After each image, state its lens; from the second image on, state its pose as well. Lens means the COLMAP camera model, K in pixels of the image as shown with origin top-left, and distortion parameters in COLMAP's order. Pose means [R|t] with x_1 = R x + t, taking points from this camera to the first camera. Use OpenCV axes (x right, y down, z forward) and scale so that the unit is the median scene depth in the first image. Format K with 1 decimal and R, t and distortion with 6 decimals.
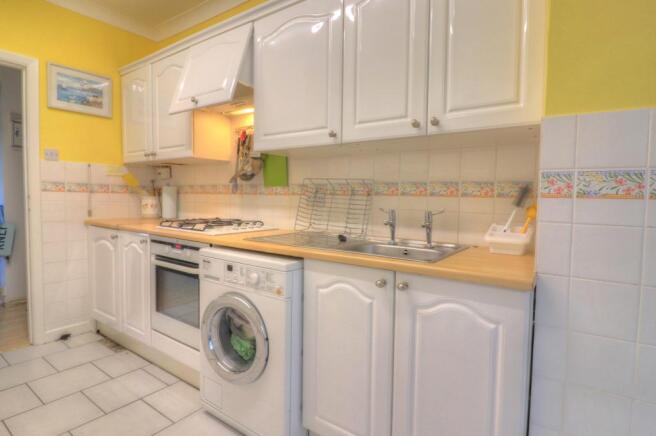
lens RADIAL K [[346.5, 0, 329.0], [0, 346.5, 213.8], [0, 0, 1]] dist [0.005069, 0.000531]
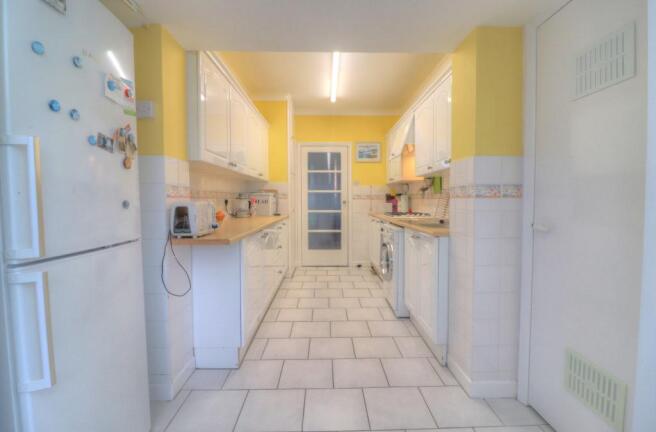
lens RADIAL K [[310.0, 0, 328.1], [0, 310.0, 218.1], [0, 0, 1]] dist [0.002314, 0.000180]
pose [[0.597817, 0.029761, -0.801080, 0.678519], [-0.027922, 0.999477, 0.016295, 0.027711], [0.801146, 0.012627, 0.598335, -0.325995]]
